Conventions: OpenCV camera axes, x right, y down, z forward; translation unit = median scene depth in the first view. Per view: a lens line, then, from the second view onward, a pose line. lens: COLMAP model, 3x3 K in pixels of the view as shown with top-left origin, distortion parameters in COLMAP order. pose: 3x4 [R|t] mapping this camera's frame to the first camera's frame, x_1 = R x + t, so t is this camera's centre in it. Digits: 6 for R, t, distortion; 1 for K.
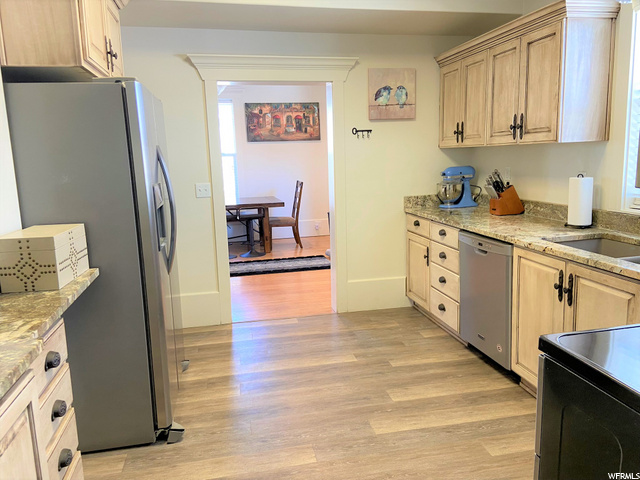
lens RADIAL K [[493.9, 0, 321.2], [0, 493.9, 240.1], [0, 0, 1]] dist [0.065989, -0.067800]
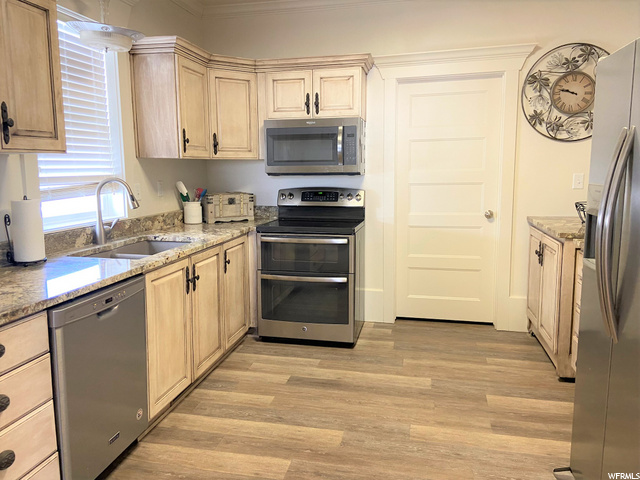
lens RADIAL K [[493.9, 0, 309.0], [0, 493.9, 228.6], [0, 0, 1]] dist [0.065989, -0.067800]
pose [[-0.911297, -0.012717, 0.411553, -0.259597], [0.104277, 0.959810, 0.260558, -0.306974], [-0.398327, 0.280361, -0.873346, 1.948918]]
